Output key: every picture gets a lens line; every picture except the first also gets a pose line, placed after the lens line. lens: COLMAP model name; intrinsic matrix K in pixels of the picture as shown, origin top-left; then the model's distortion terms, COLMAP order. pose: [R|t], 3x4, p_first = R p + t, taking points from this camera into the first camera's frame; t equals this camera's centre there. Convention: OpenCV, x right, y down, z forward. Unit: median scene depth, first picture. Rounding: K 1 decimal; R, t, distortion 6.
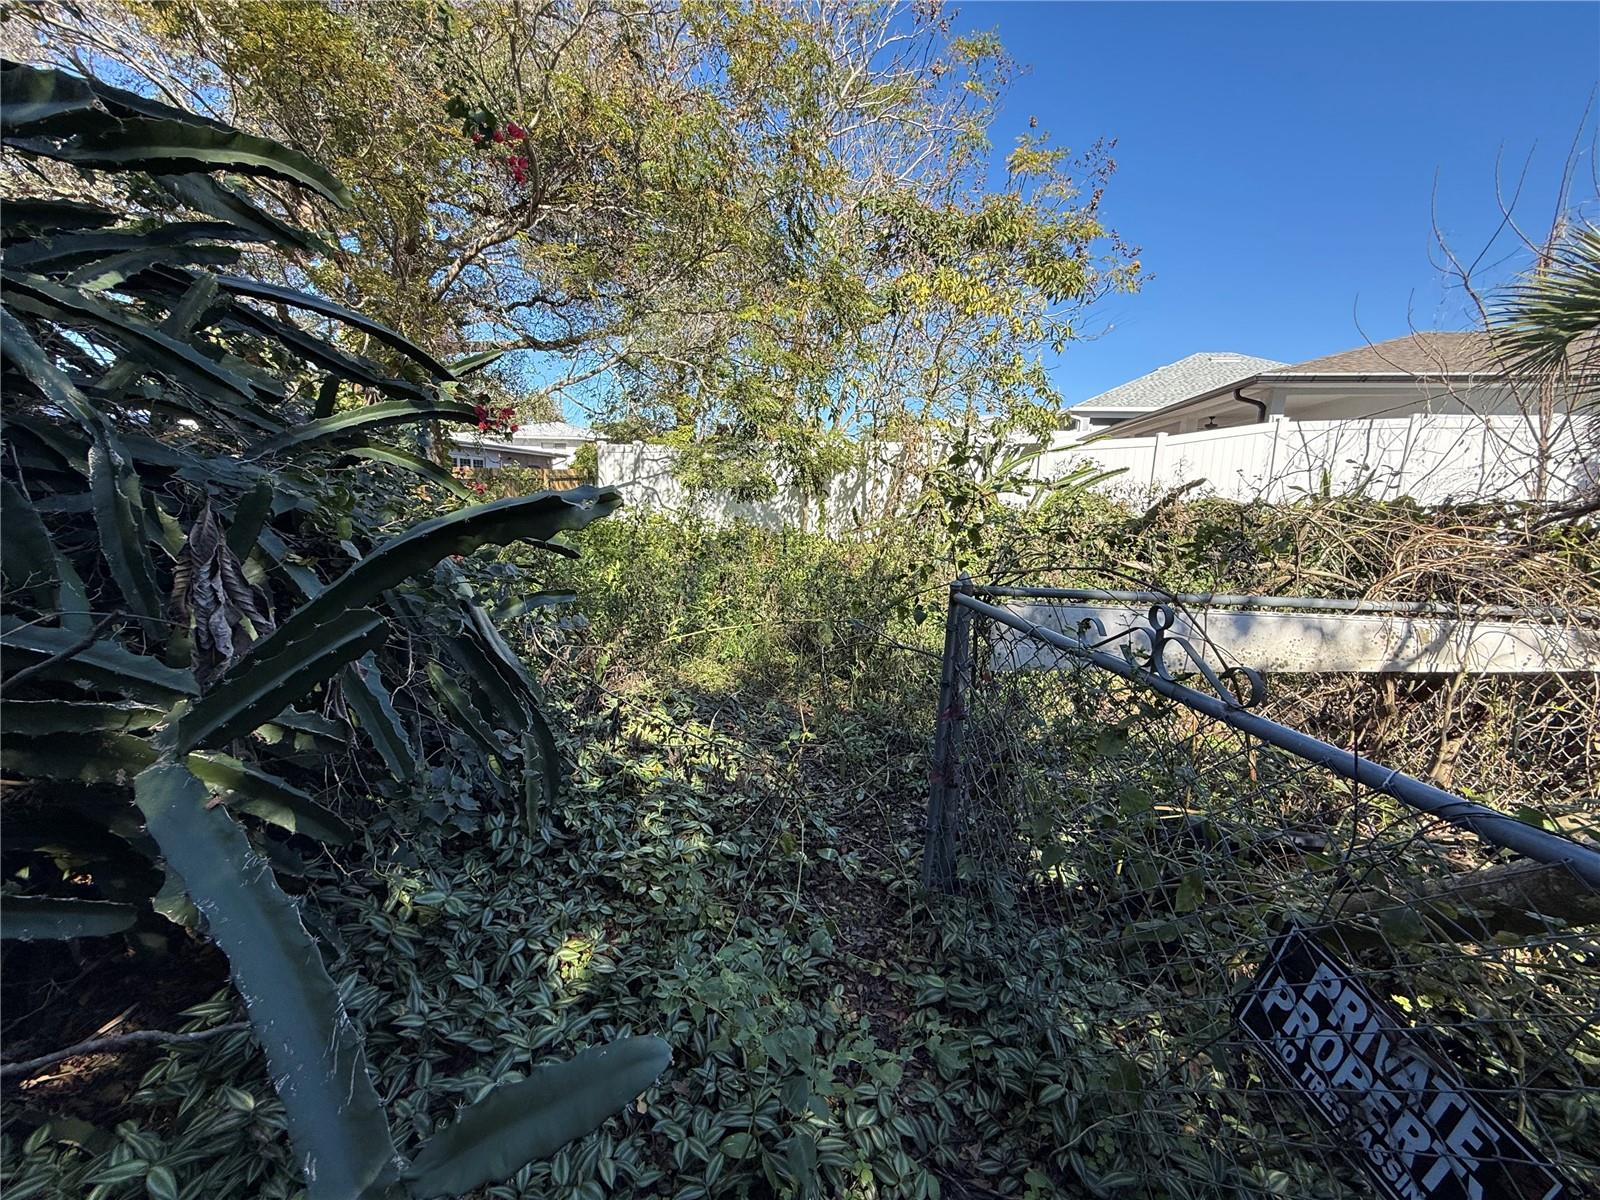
lens RADIAL K [[642.7, 0, 792.1], [0, 642.7, 597.7], [0, 0, 1]] dist [-0.001226, 0.000847]
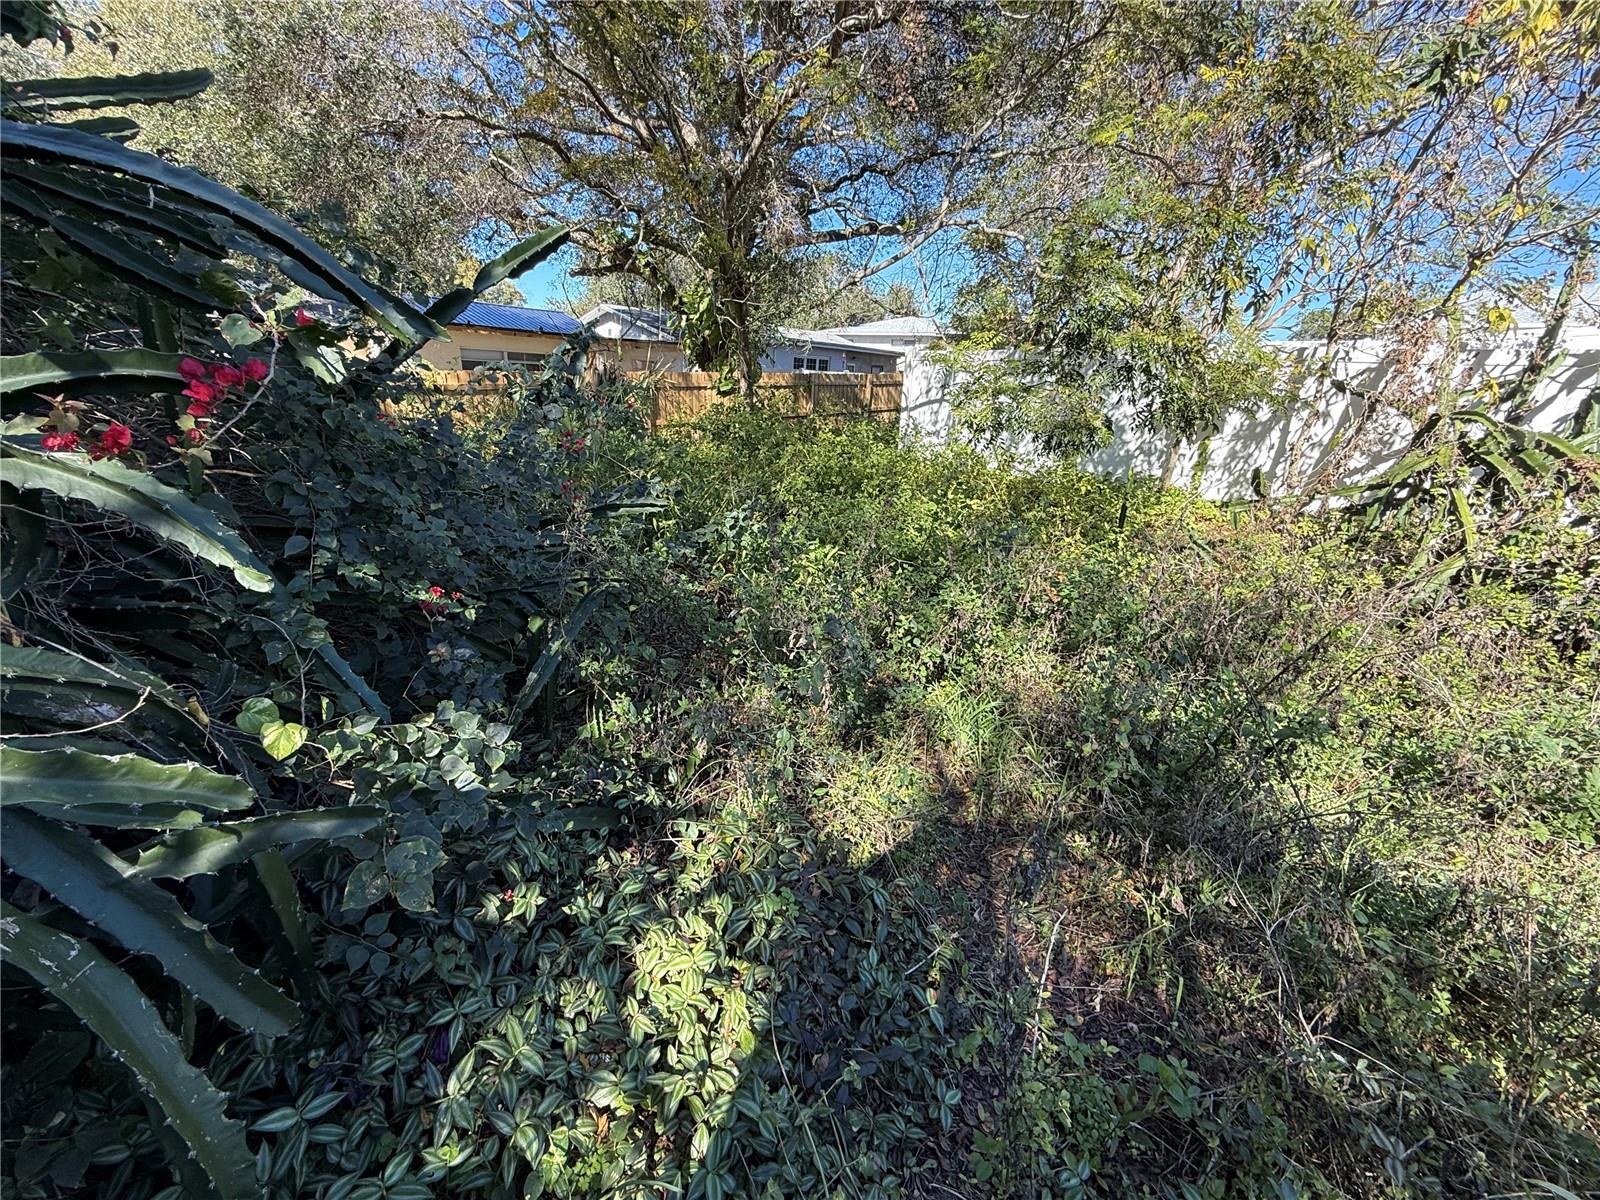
lens RADIAL K [[642.7, 0, 792.1], [0, 642.7, 597.7], [0, 0, 1]] dist [-0.001226, 0.000847]
pose [[0.864023, 0.178525, -0.470737, 0.018608], [-0.106086, 0.978584, 0.176406, -0.061369], [0.492148, -0.102480, 0.864458, 0.191475]]
